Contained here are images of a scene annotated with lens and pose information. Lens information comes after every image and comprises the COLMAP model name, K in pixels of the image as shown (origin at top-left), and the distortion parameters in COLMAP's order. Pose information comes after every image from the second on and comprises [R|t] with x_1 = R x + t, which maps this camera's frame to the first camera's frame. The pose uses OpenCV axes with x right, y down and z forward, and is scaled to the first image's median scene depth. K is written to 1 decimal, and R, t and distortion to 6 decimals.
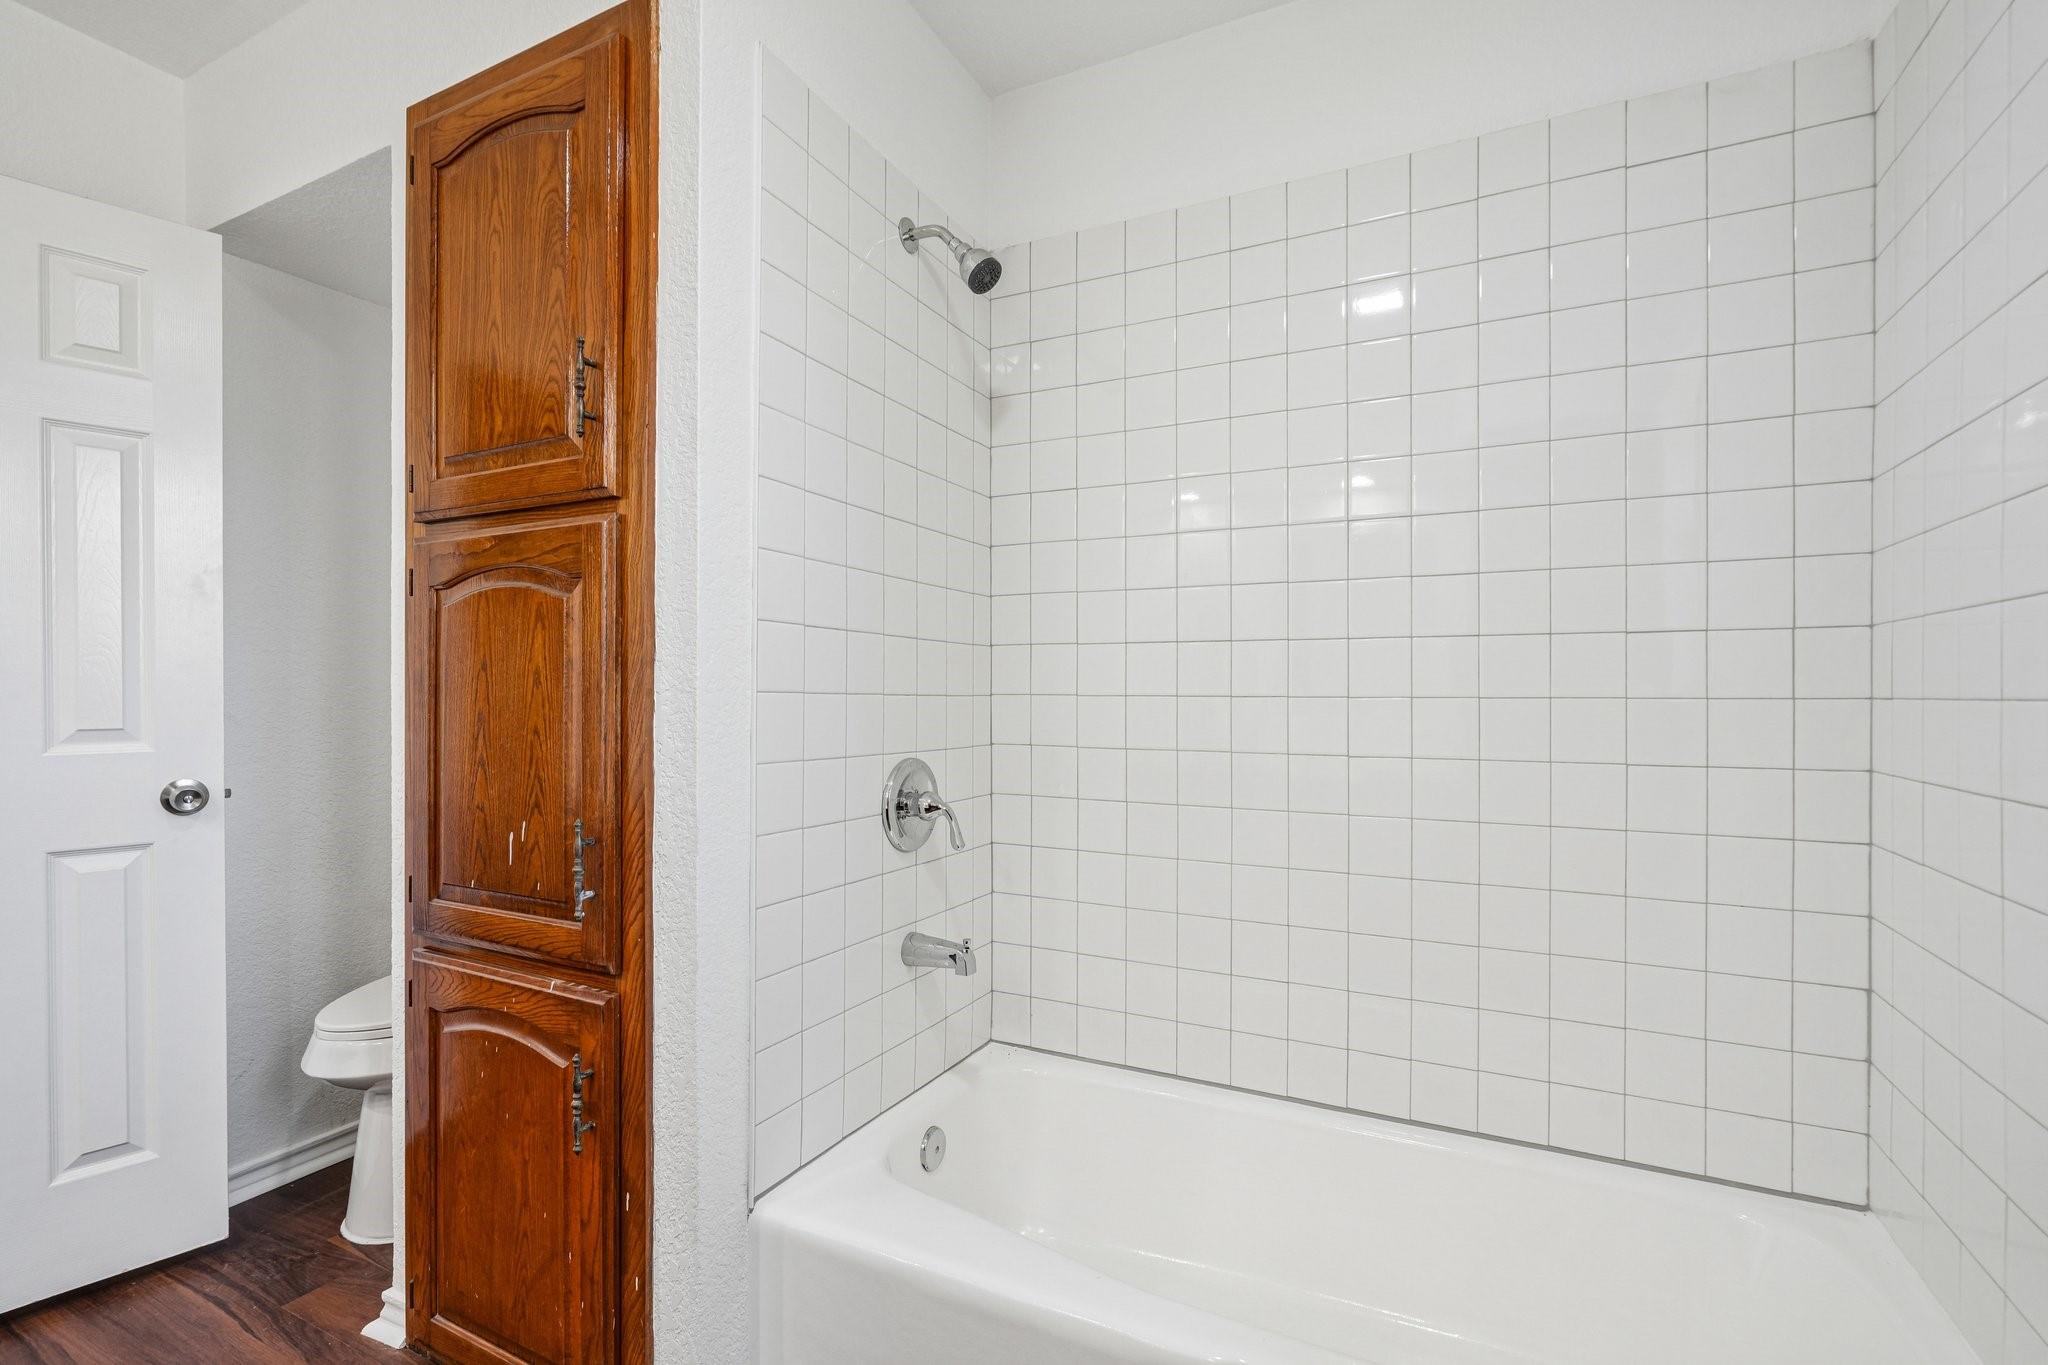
lens RADIAL K [[941.9, 0, 1020.2], [0, 941.9, 690.9], [0, 0, 1]] dist [-0.000446, 0.000456]
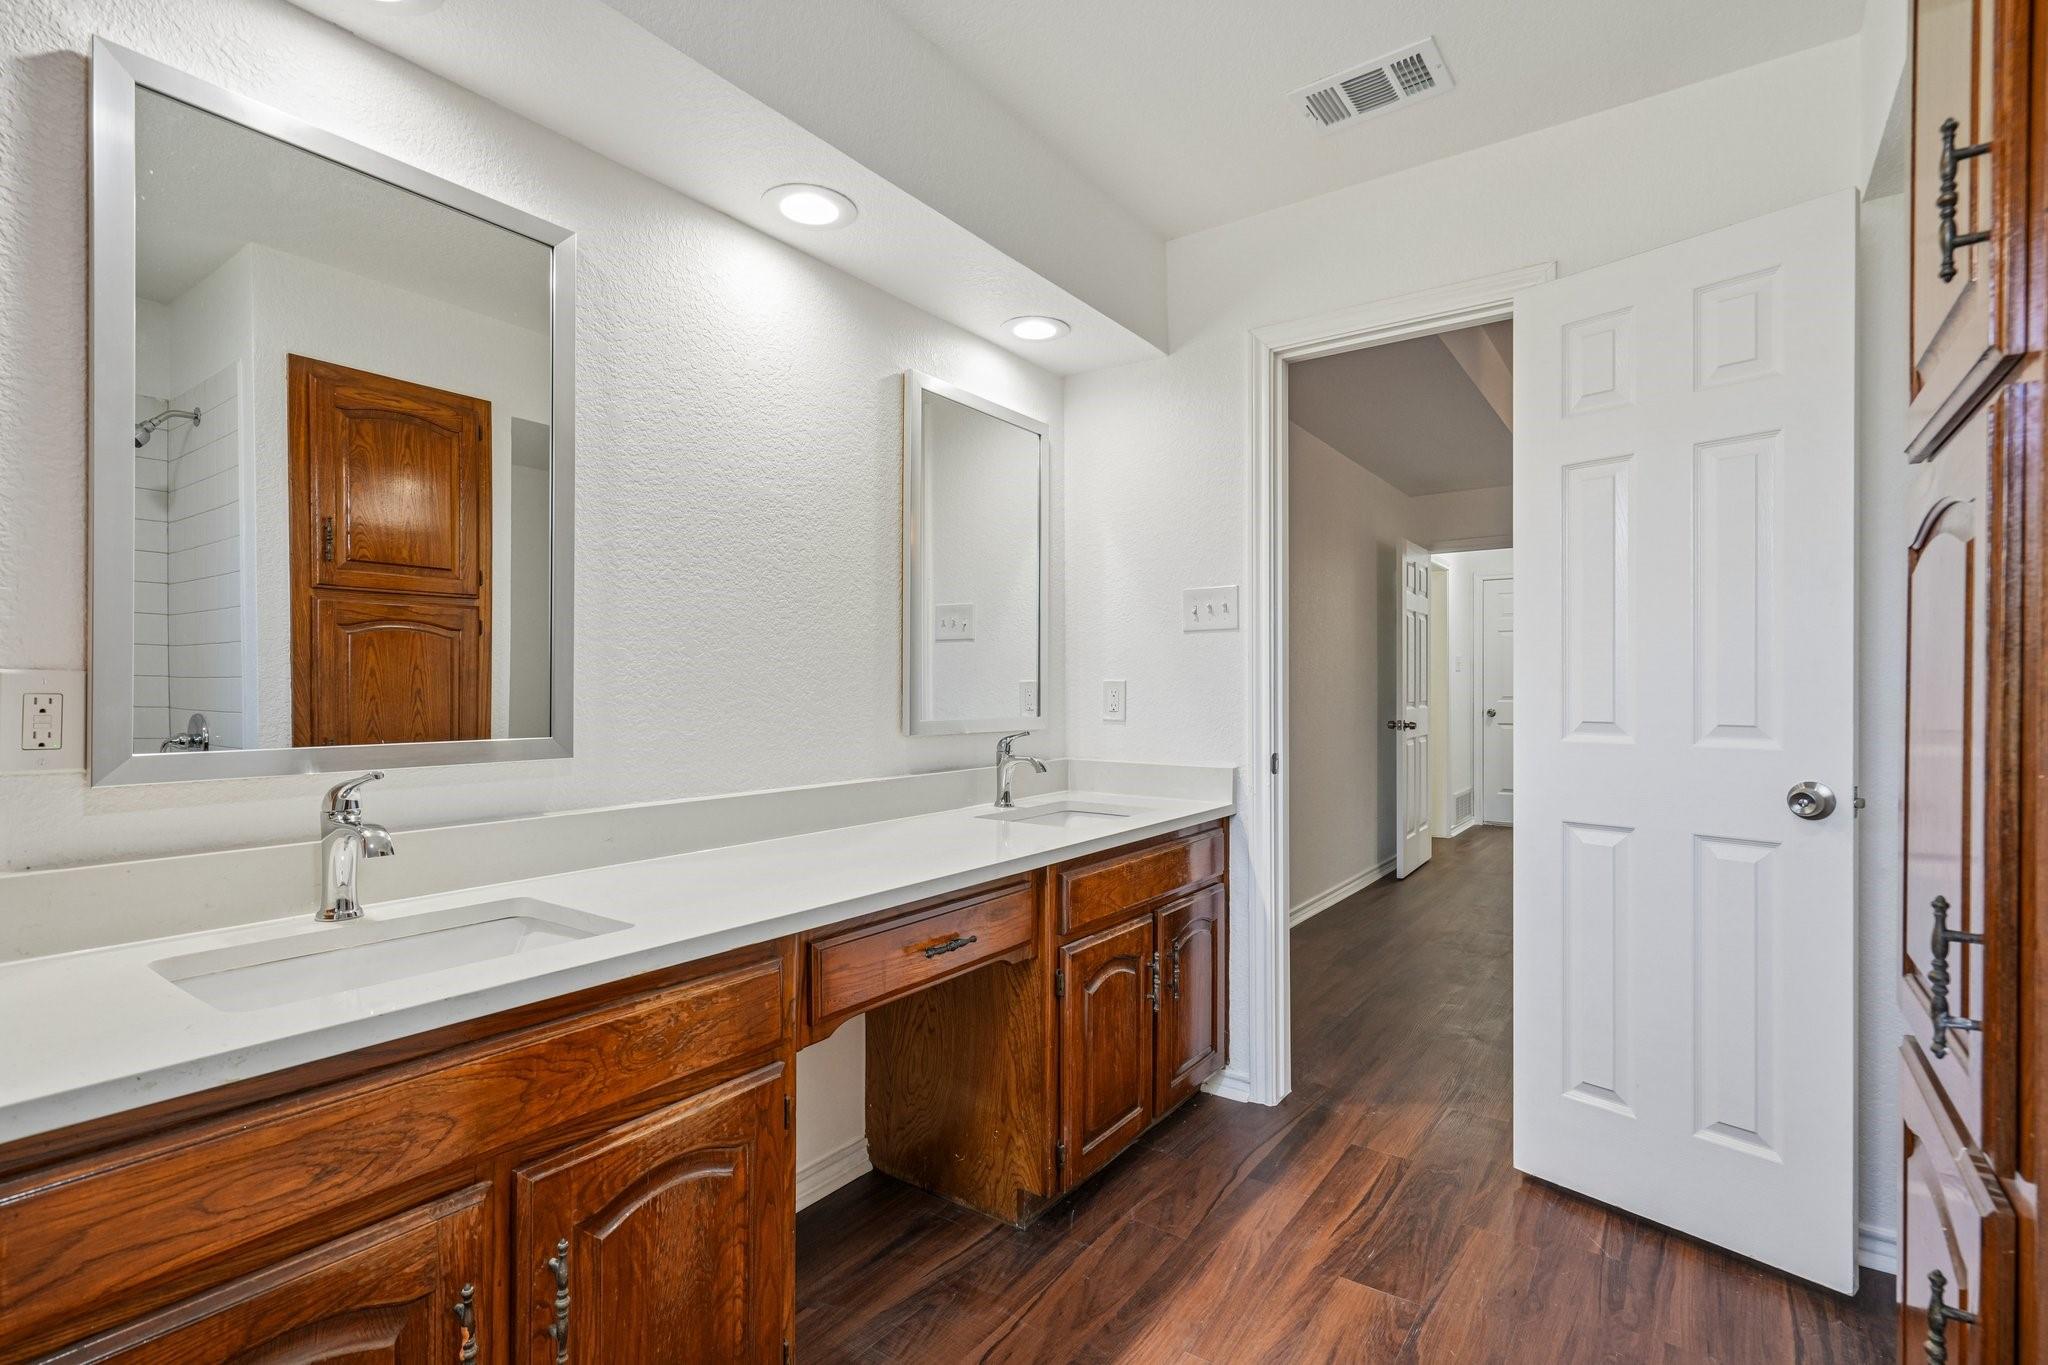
lens RADIAL K [[941.9, 0, 1022.5], [0, 941.9, 687.0], [0, 0, 1]] dist [-0.000446, 0.000456]
pose [[-0.160984, -0.005088, -0.986944, 0.186613], [0.001650, 0.999984, -0.005425, 0.002602], [0.986956, -0.002501, -0.160973, 0.384308]]
